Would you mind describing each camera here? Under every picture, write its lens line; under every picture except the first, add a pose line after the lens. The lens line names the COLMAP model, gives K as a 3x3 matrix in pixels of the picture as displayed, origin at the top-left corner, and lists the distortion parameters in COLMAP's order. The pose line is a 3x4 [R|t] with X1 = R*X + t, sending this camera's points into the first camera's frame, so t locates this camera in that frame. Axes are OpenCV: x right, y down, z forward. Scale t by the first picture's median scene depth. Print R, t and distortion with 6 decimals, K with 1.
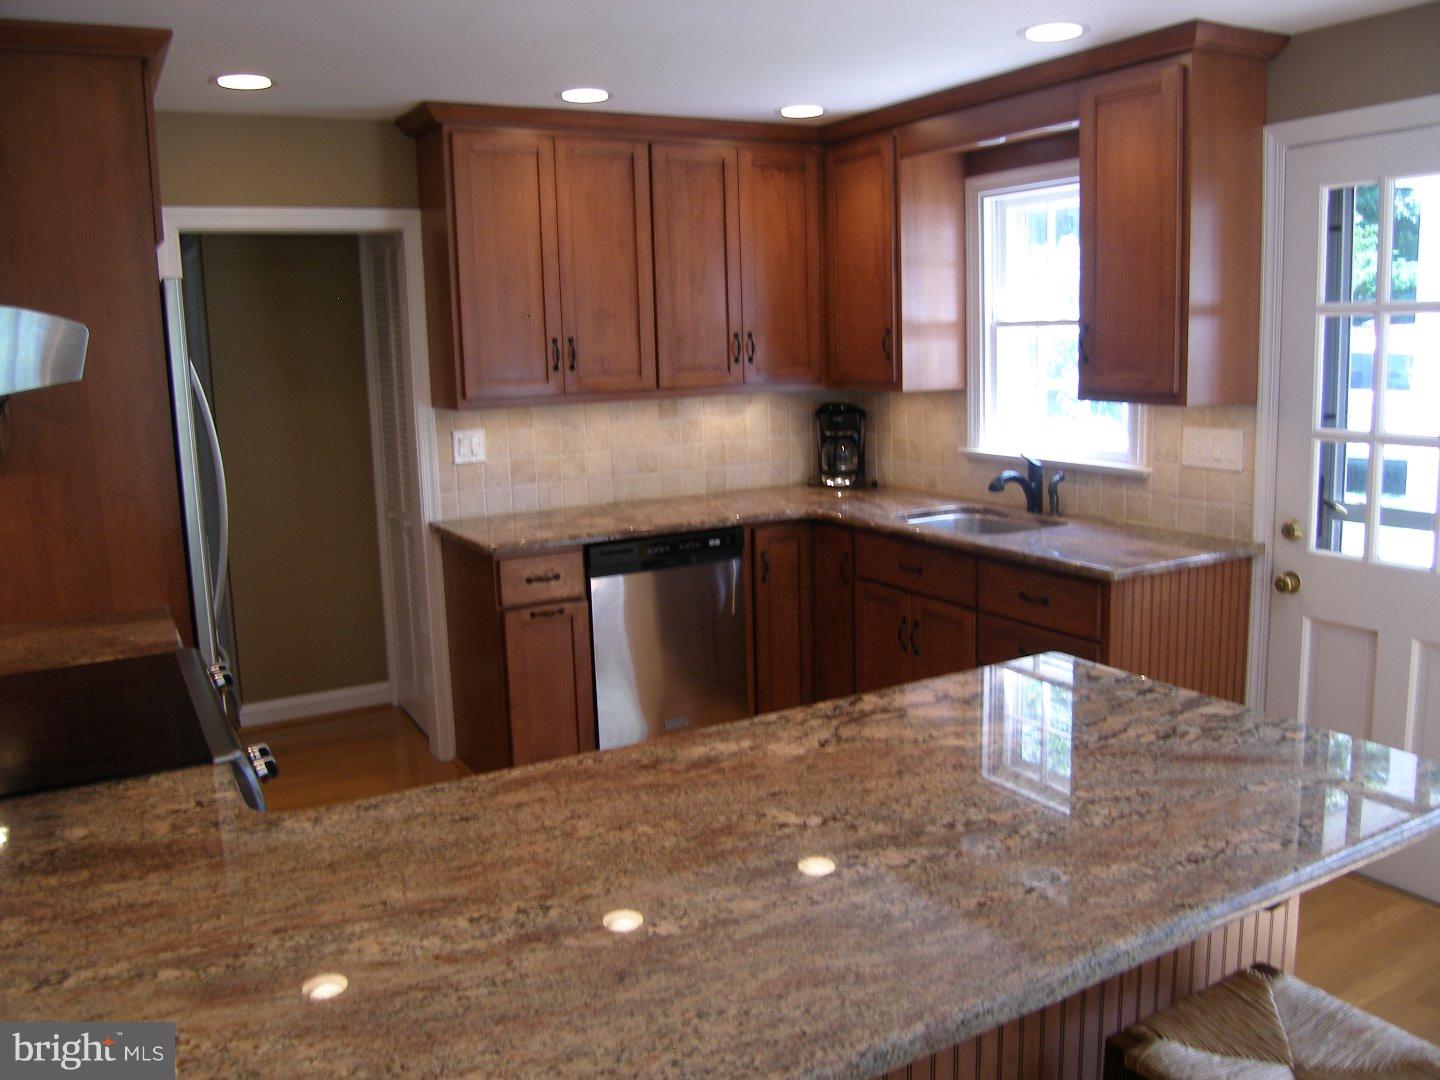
lens RADIAL K [[1209.4, 0, 720.6], [0, 1209.4, 537.2], [0, 0, 1]] dist [-0.141907, 0.025305]
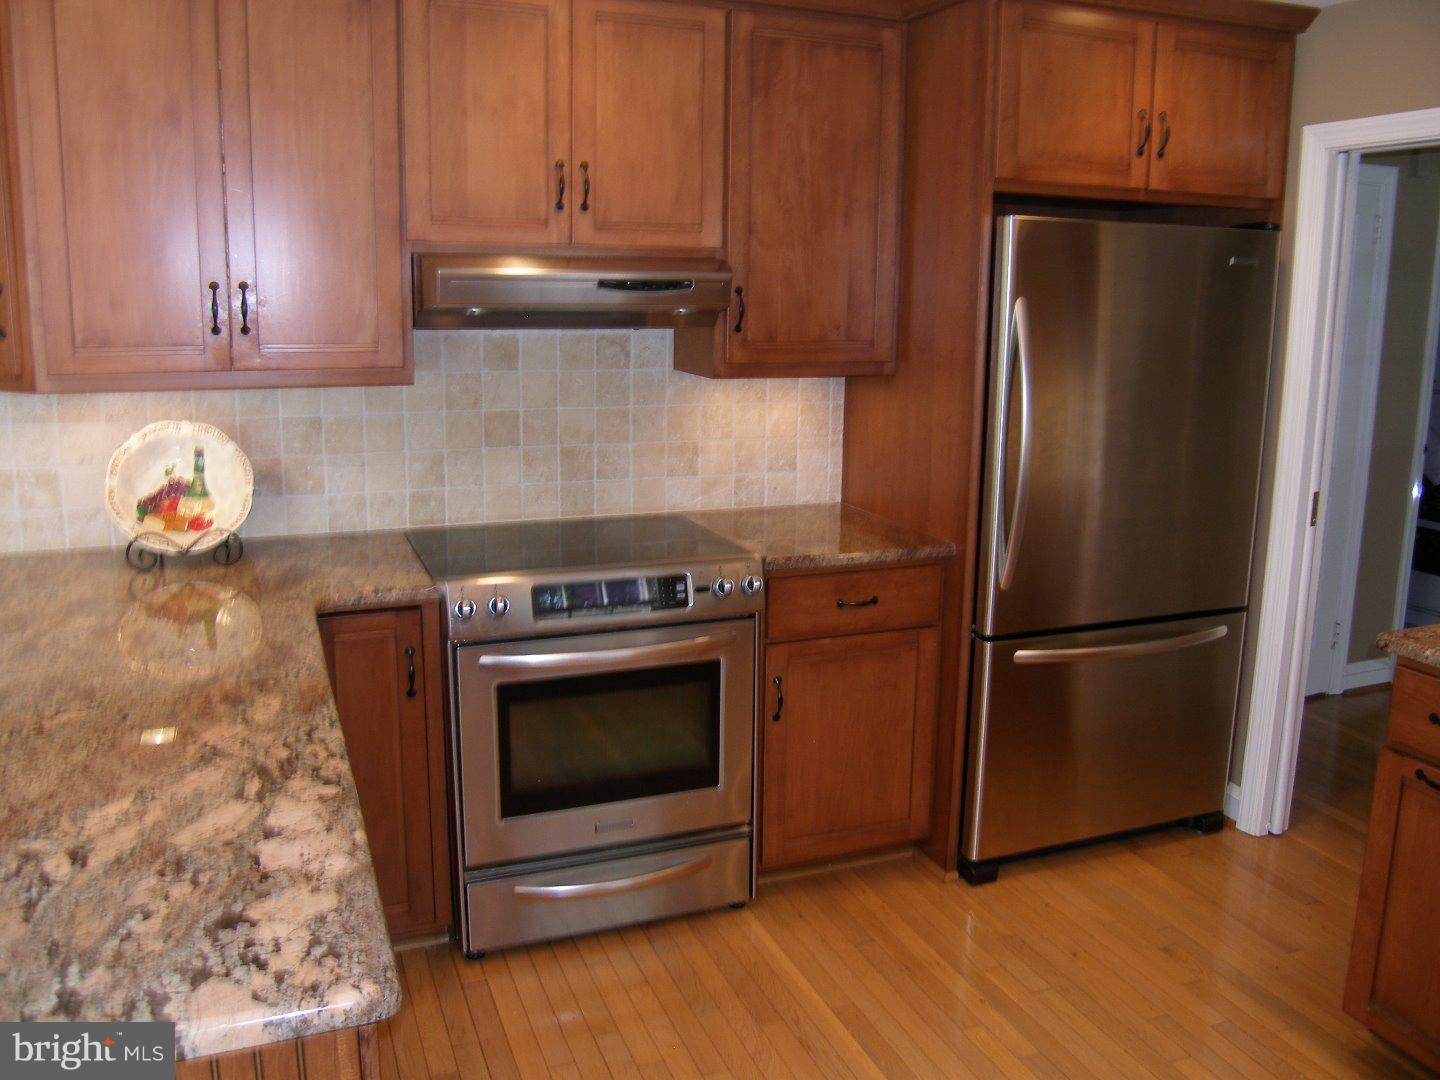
lens RADIAL K [[1209.4, 0, 721.2], [0, 1209.4, 537.3], [0, 0, 1]] dist [-0.141907, 0.025305]
pose [[-0.137362, 0.230976, -0.963214, 0.759322], [-0.182360, 0.949913, 0.253793, -0.236486], [0.973590, 0.210513, -0.088361, 1.308154]]
